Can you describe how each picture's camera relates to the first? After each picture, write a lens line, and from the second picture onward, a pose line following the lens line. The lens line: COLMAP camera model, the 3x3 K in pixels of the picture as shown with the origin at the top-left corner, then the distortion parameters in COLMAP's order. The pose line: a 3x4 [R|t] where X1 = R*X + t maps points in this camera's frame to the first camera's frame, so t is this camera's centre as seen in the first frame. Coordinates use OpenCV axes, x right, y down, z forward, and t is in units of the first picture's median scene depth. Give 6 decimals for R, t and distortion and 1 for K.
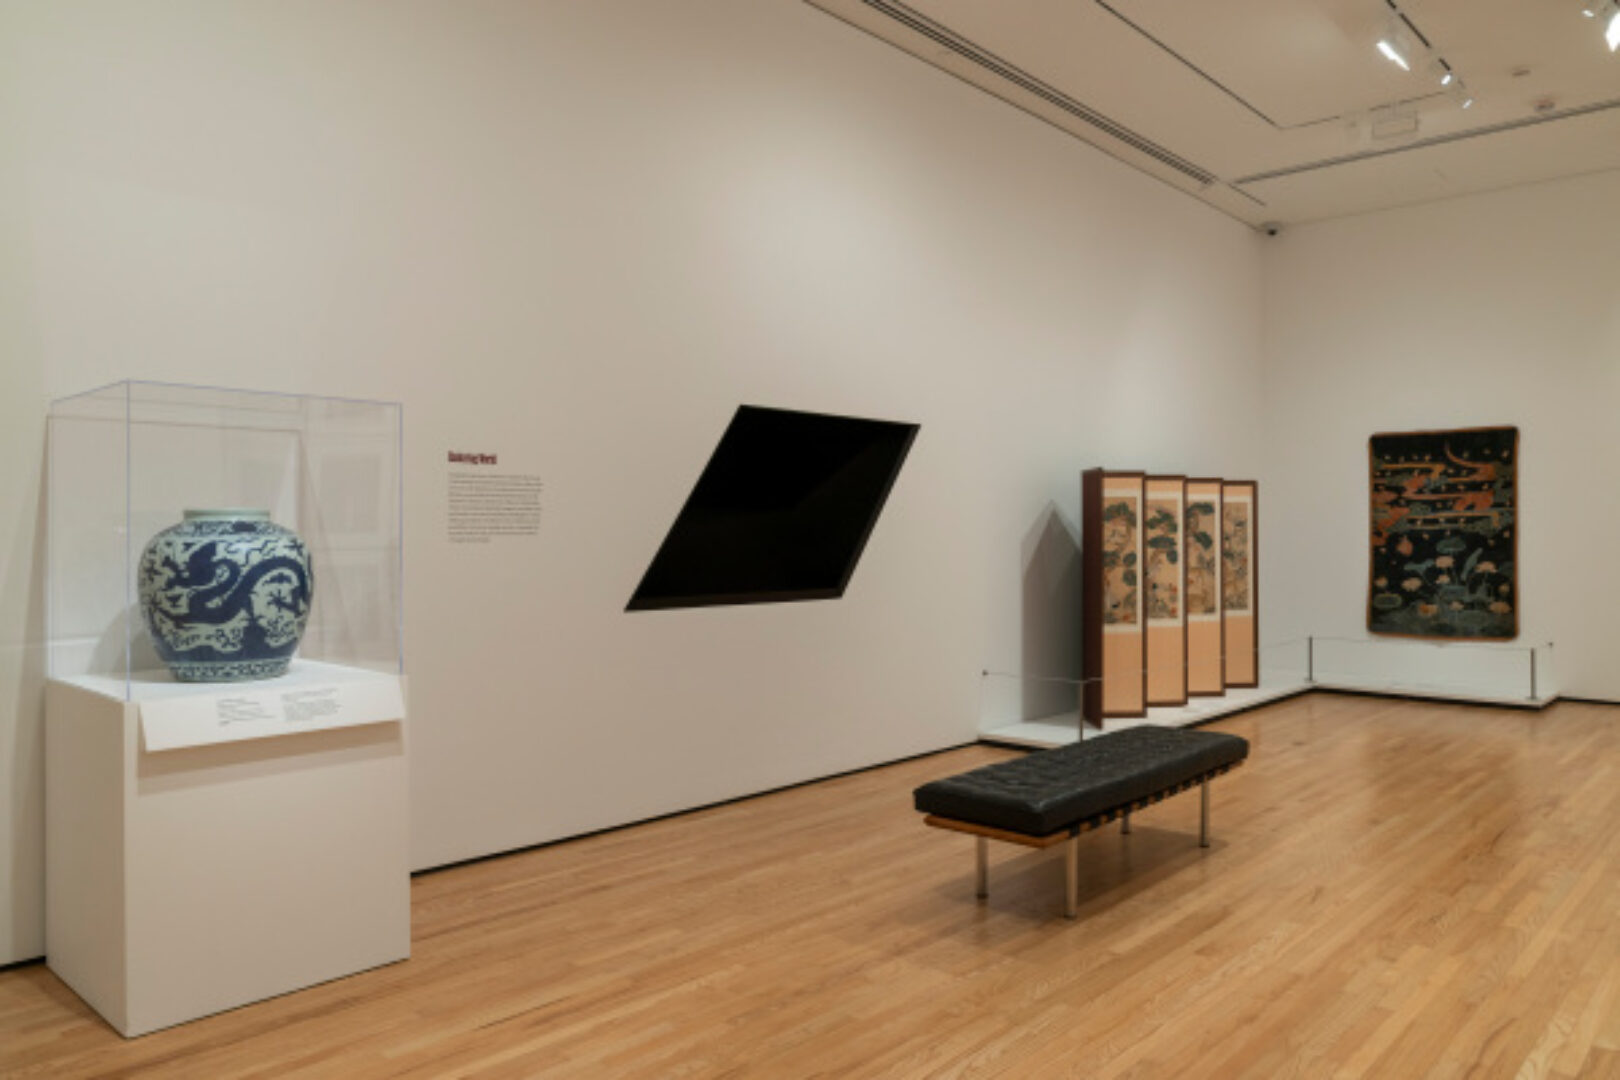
lens RADIAL K [[1140.5, 0, 806.8], [0, 1140.5, 535.6], [0, 0, 1]] dist [-0.024639, 0.010410]
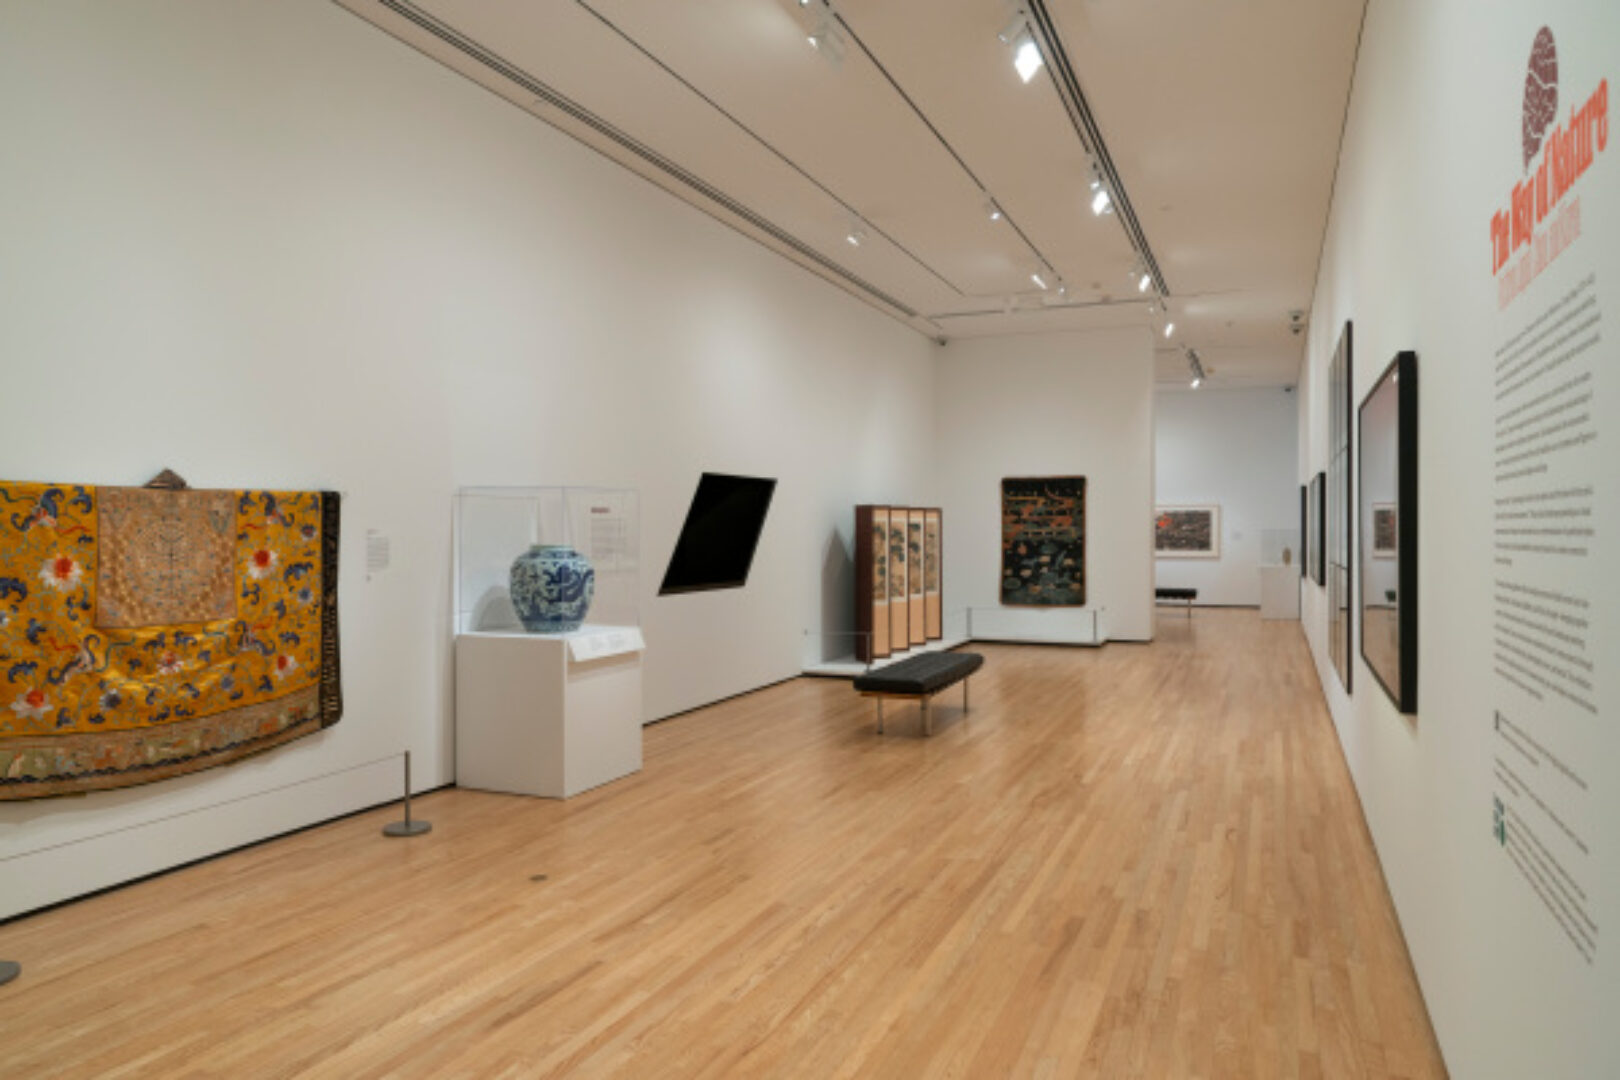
lens RADIAL K [[1067.7, 0, 802.9], [0, 1067.7, 535.4], [0, 0, 1]] dist [-0.006824, 0.002447]
pose [[0.944784, -0.002041, 0.327689, -0.265922], [0.000649, 0.999990, 0.004360, -0.017507], [-0.327694, -0.003906, 0.944776, -0.328410]]
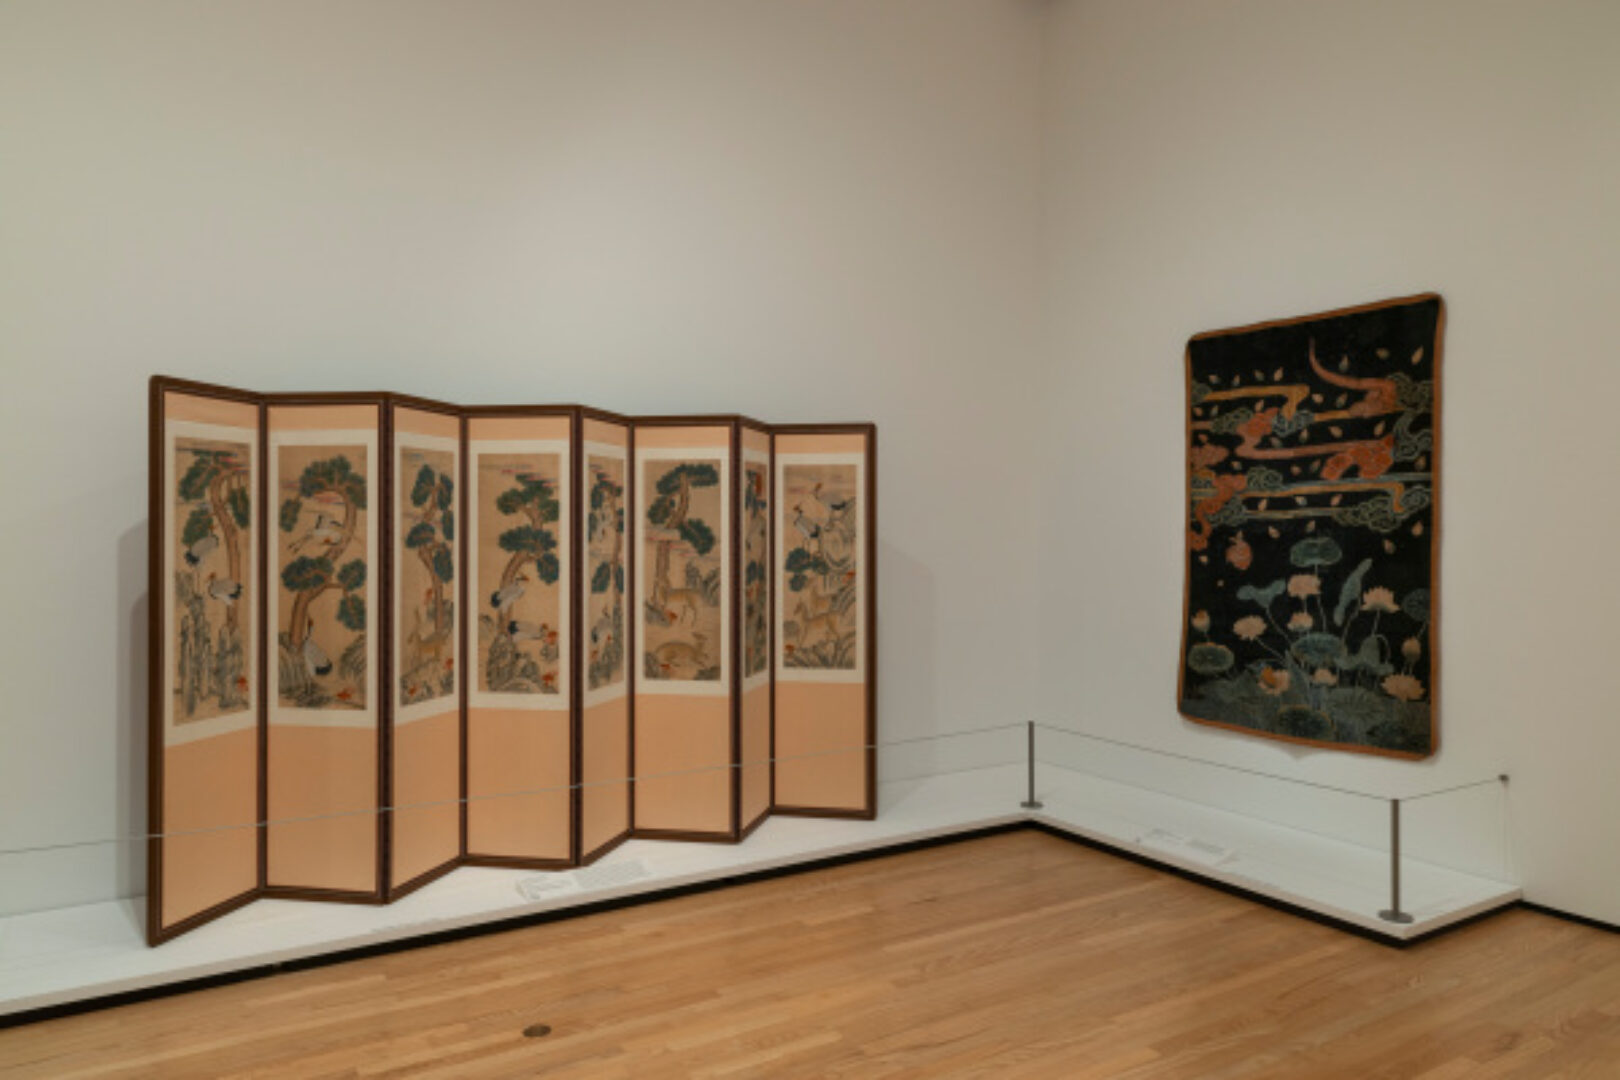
lens RADIAL K [[1067.7, 0, 831.0], [0, 1067.7, 539.3], [0, 0, 1]] dist [-0.006824, 0.002447]
pose [[0.965930, 0.009741, -0.258622, 0.498805], [-0.006944, 0.999907, 0.011726, -0.000679], [0.258712, -0.009531, 0.965908, 0.516845]]
